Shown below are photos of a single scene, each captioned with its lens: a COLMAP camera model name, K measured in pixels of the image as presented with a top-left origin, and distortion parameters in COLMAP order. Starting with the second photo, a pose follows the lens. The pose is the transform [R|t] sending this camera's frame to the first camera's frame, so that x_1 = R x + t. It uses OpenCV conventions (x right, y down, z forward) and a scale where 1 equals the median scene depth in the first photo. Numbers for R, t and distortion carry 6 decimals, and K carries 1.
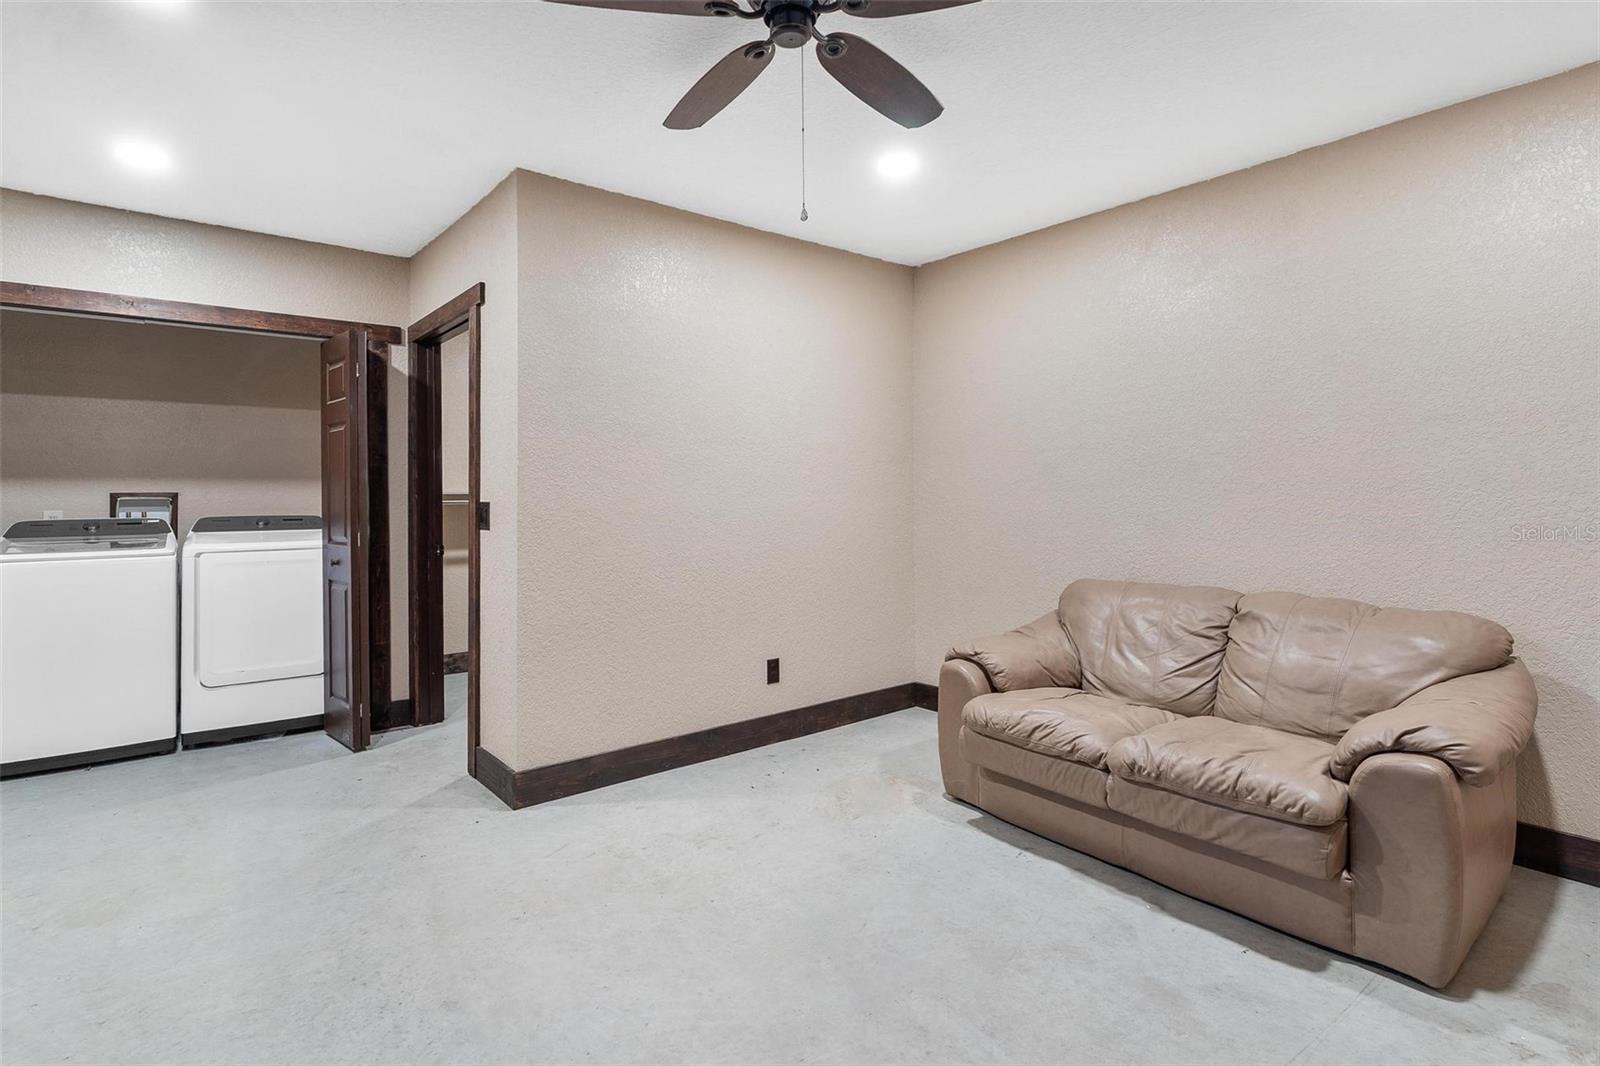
lens RADIAL K [[784.2, 0, 795.4], [0, 784.2, 507.1], [0, 0, 1]] dist [-0.002421, -0.001183]
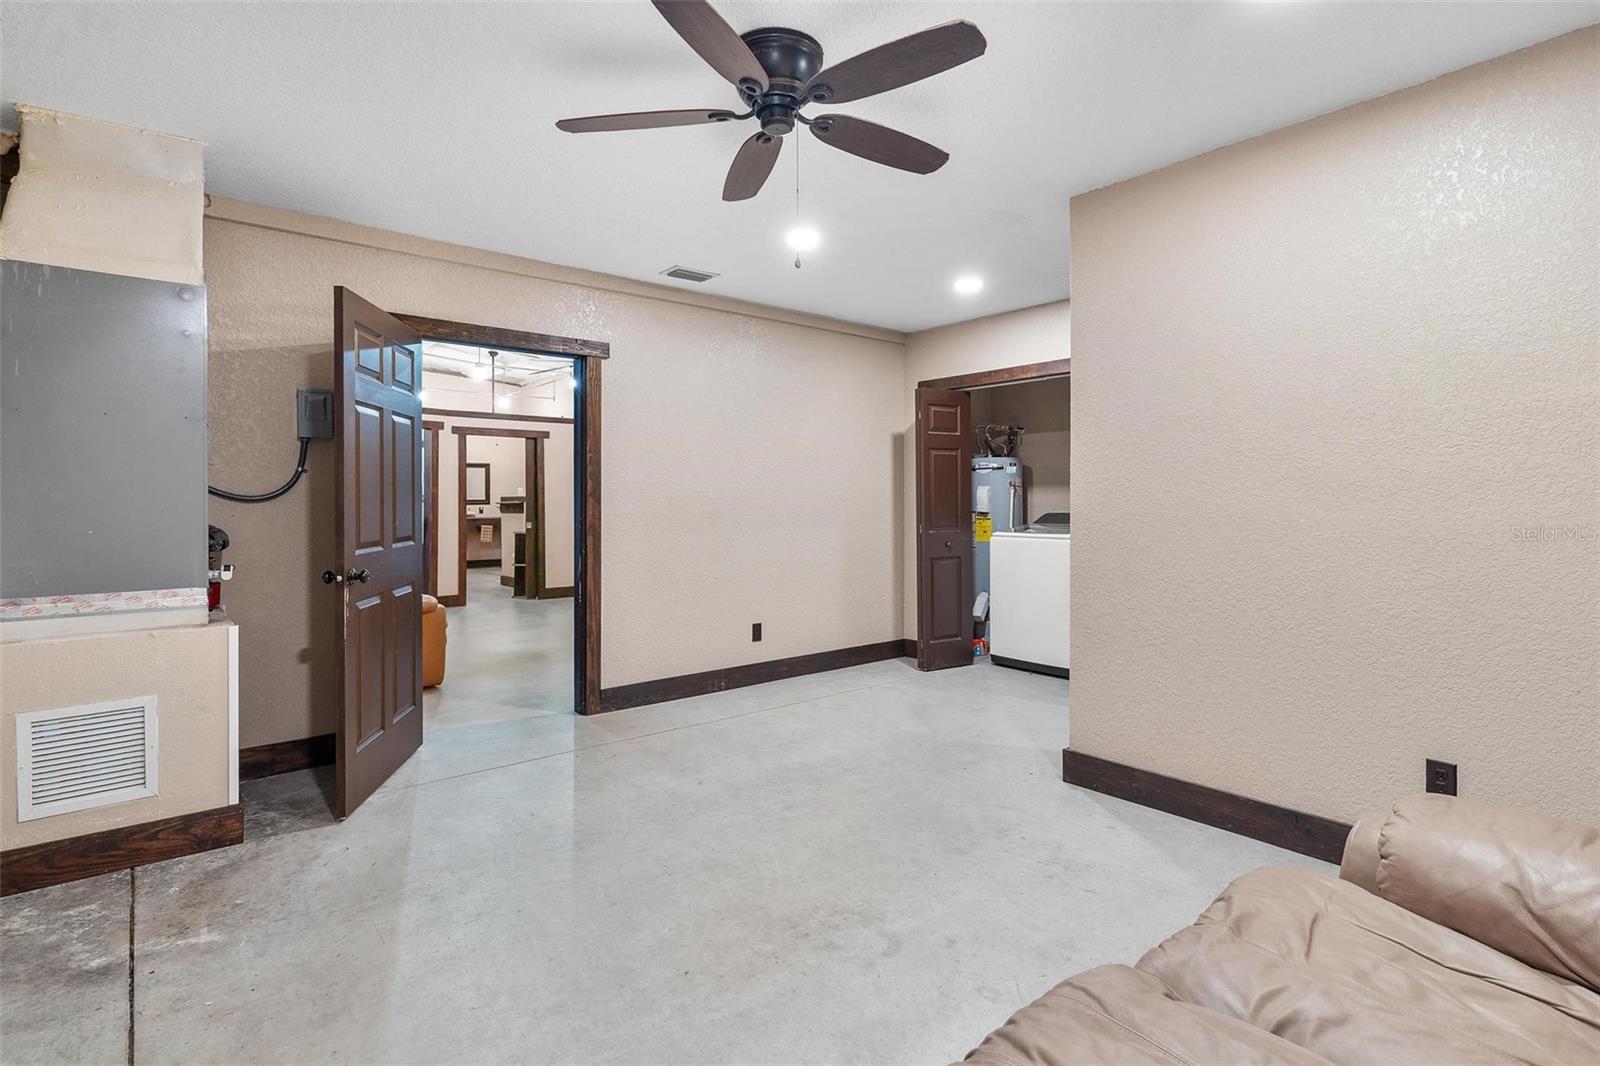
lens RADIAL K [[784.2, 0, 795.4], [0, 784.2, 507.1], [0, 0, 1]] dist [-0.002421, -0.001183]
pose [[0.013286, 0.019000, -0.999731, 0.754798], [-0.006812, 0.999798, 0.018911, -0.022311], [0.999889, 0.006559, 0.013413, 0.609262]]
